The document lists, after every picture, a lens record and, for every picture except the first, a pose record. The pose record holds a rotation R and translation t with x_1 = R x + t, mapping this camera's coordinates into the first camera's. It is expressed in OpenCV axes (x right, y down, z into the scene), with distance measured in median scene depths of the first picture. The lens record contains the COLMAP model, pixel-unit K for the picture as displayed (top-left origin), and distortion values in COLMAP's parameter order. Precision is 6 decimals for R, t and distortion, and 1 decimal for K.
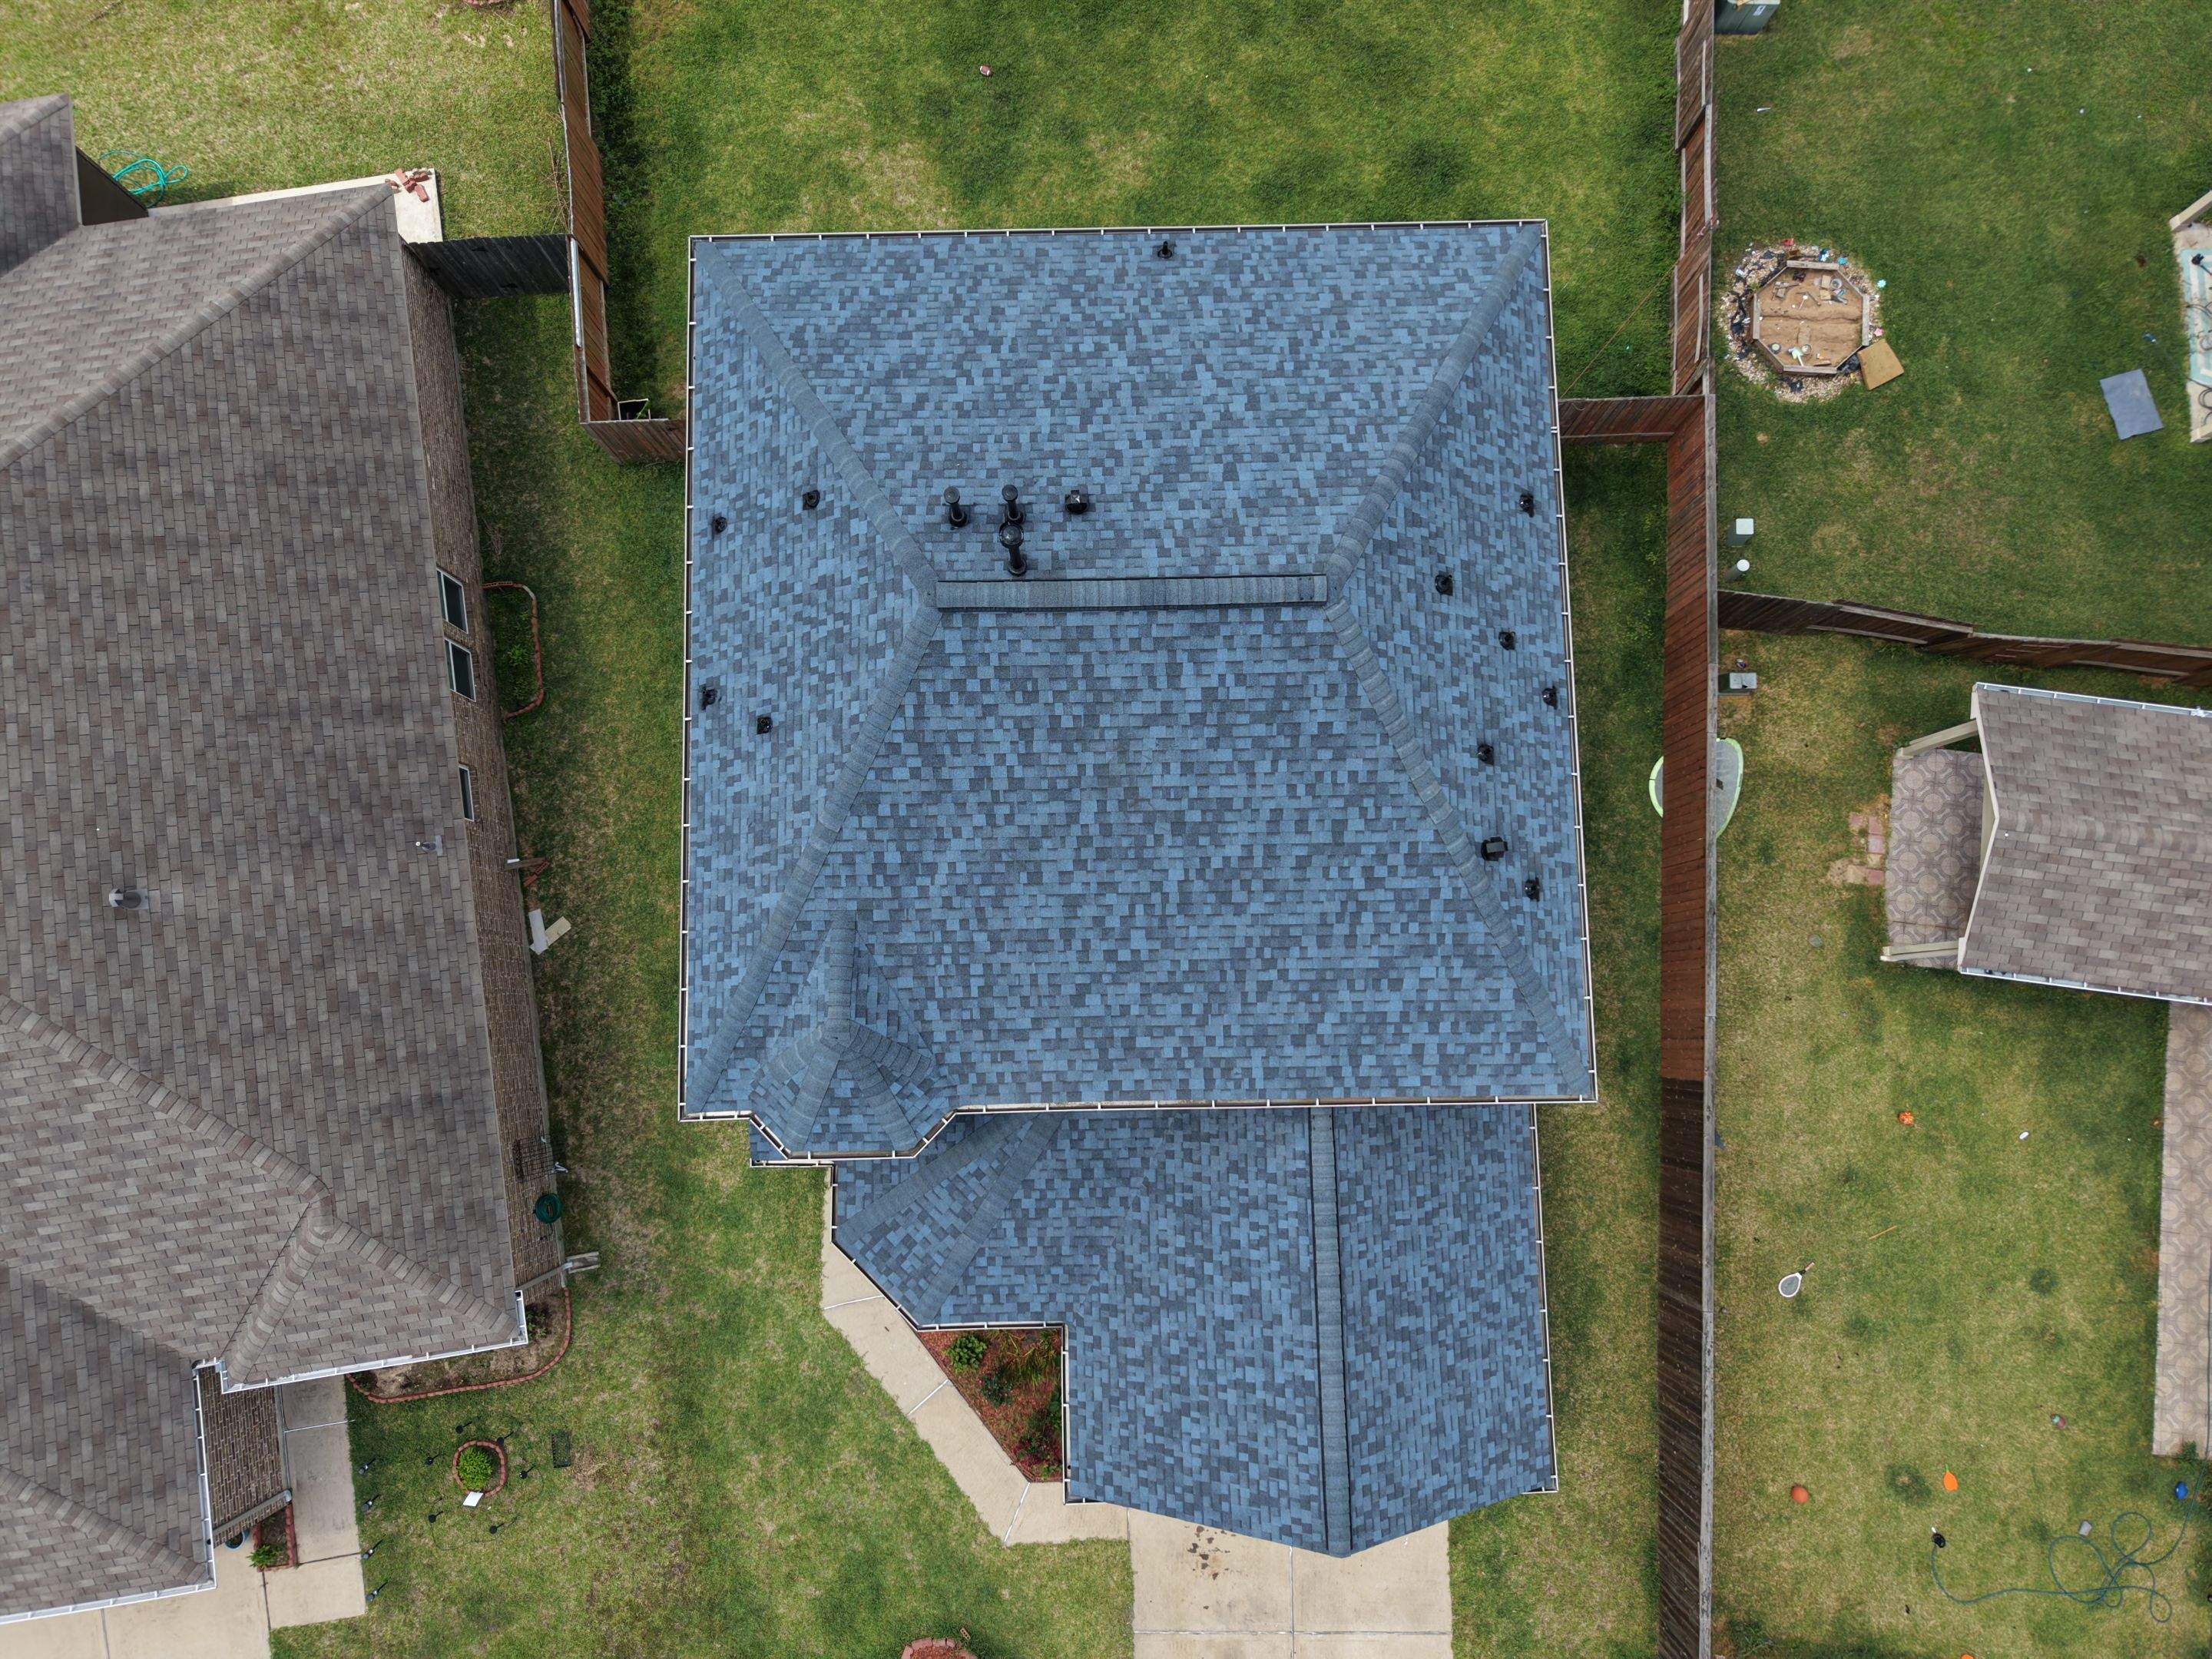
lens RADIAL K [[1472.1, 0, 1102.3], [0, 1472.1, 830.8], [0, 0, 1]] dist [0.035516, -0.031778]
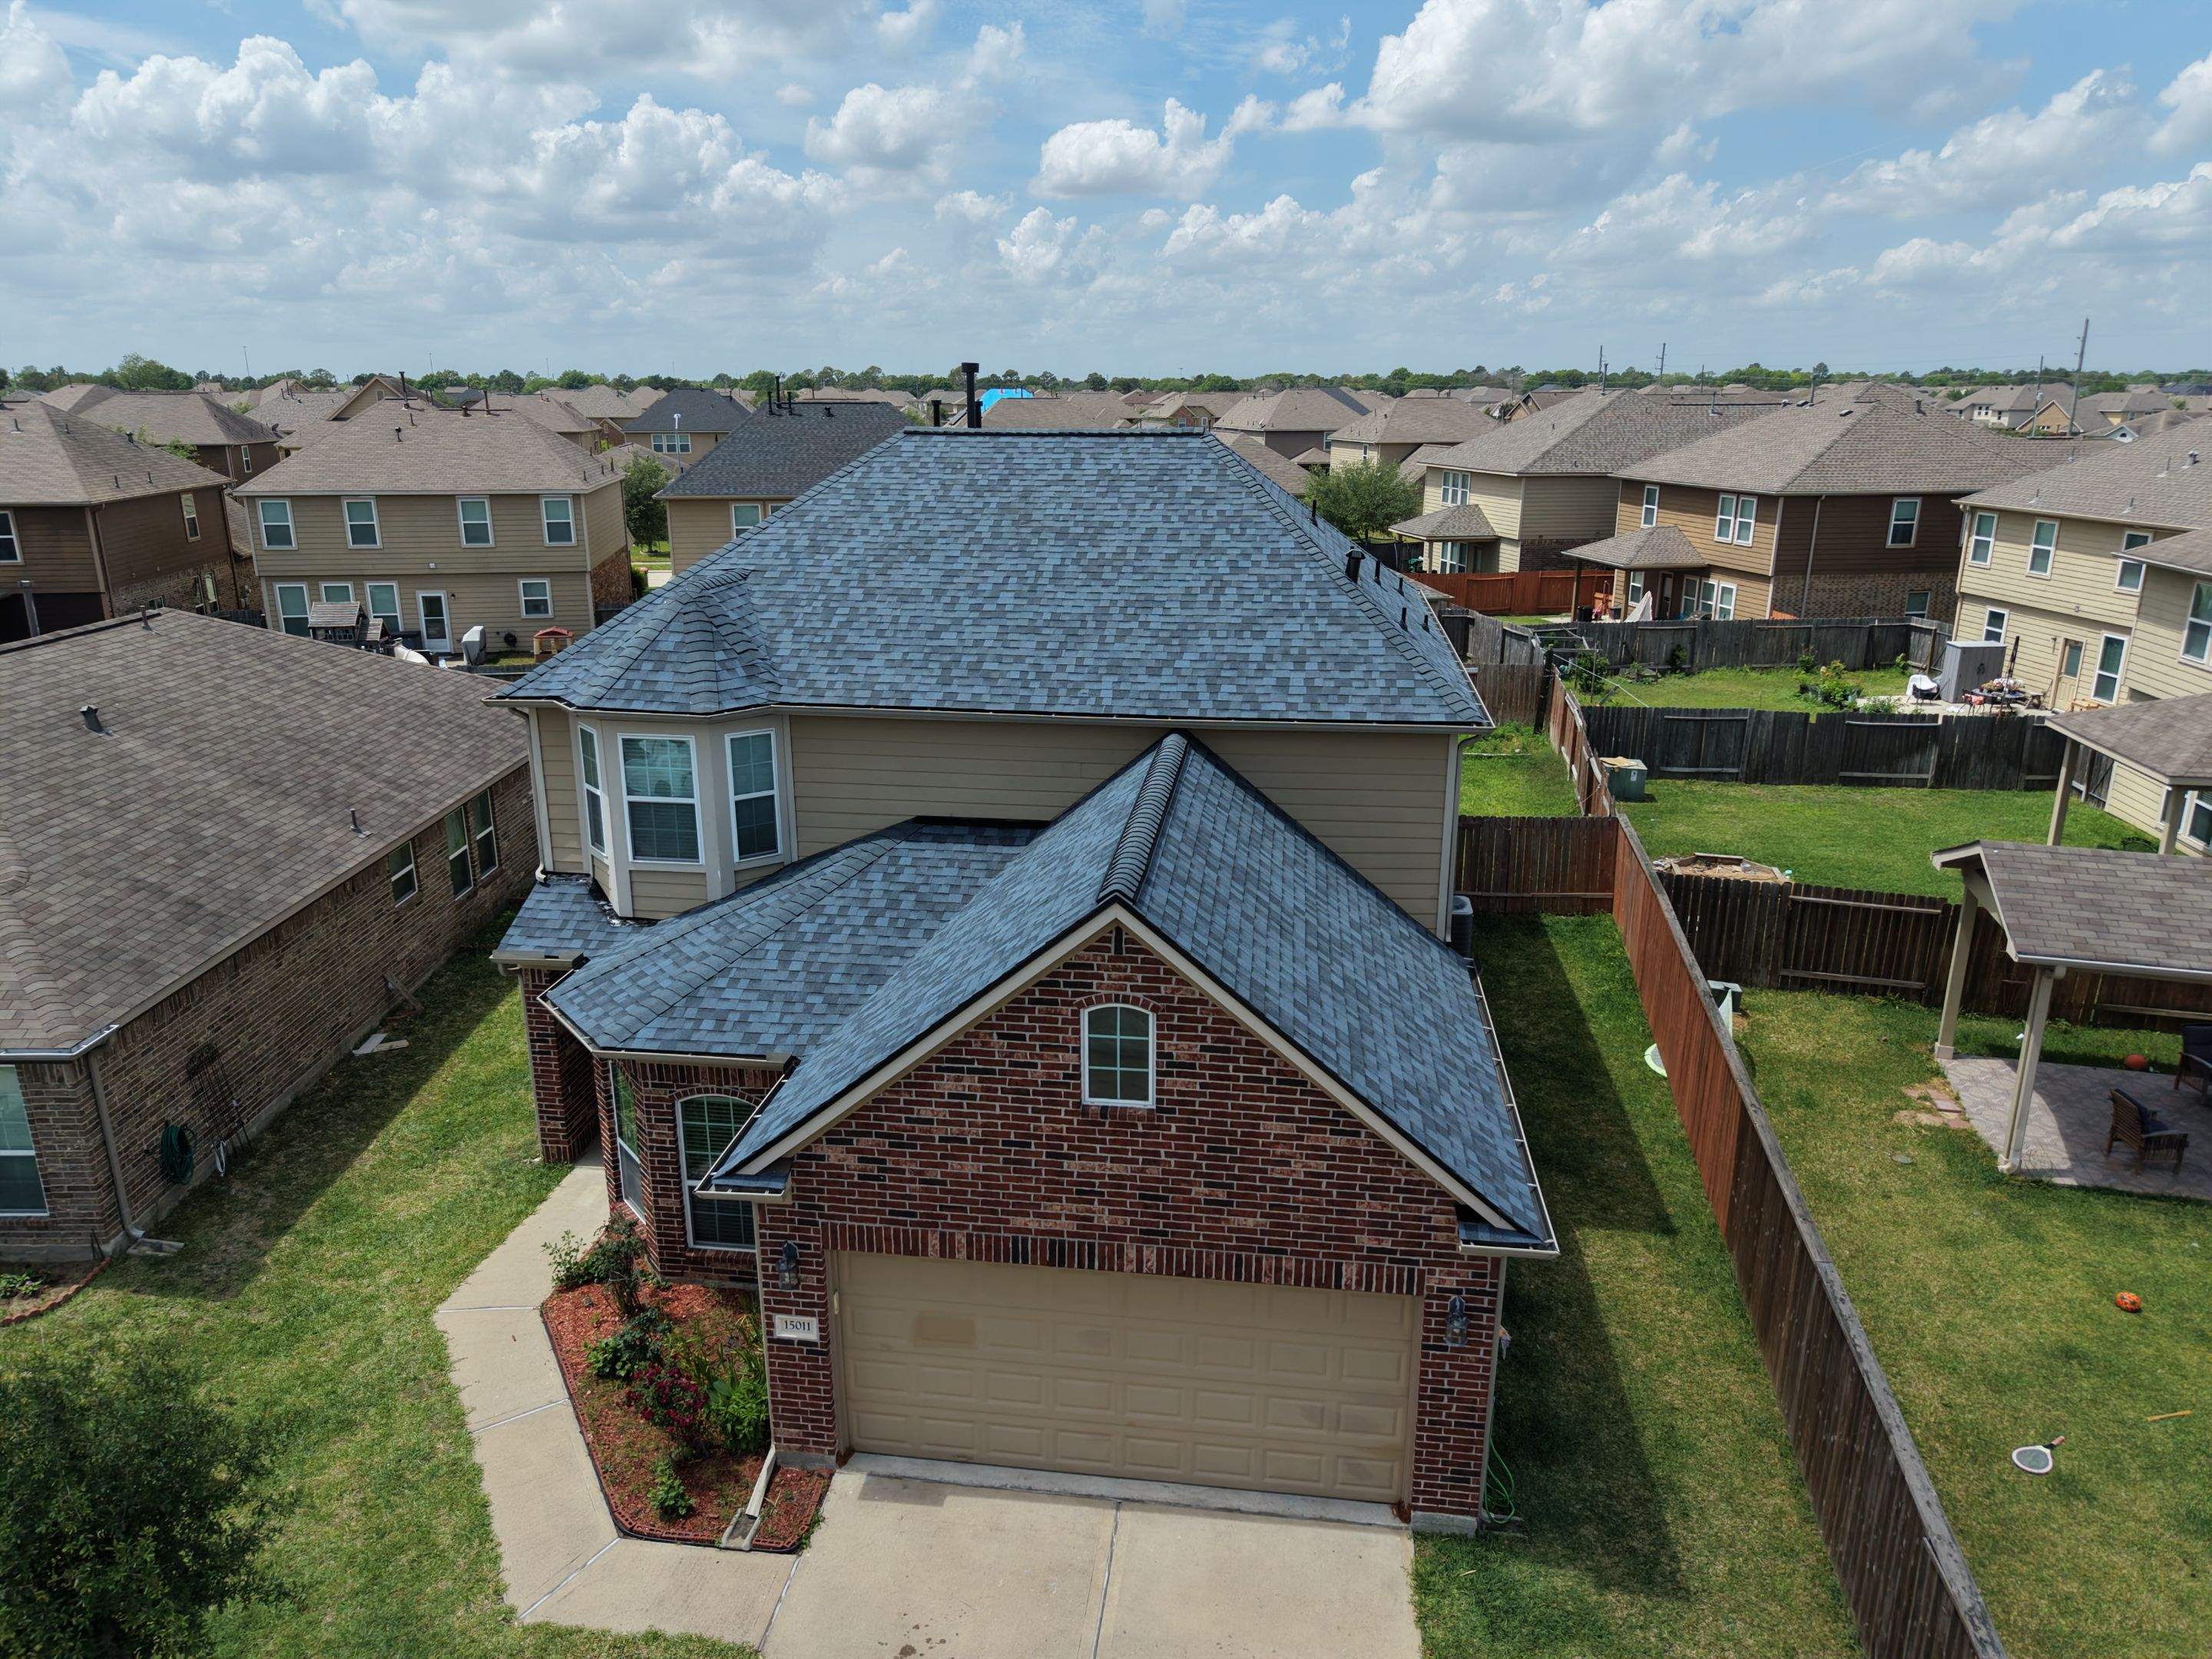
lens RADIAL K [[1472.1, 0, 1108.6], [0, 1472.1, 838.2], [0, 0, 1]] dist [0.035516, -0.031778]
pose [[0.988374, 0.047300, -0.144498, 0.217551], [-0.151248, 0.402927, -0.902648, 0.914087], [0.015527, 0.914009, 0.405397, 0.643374]]
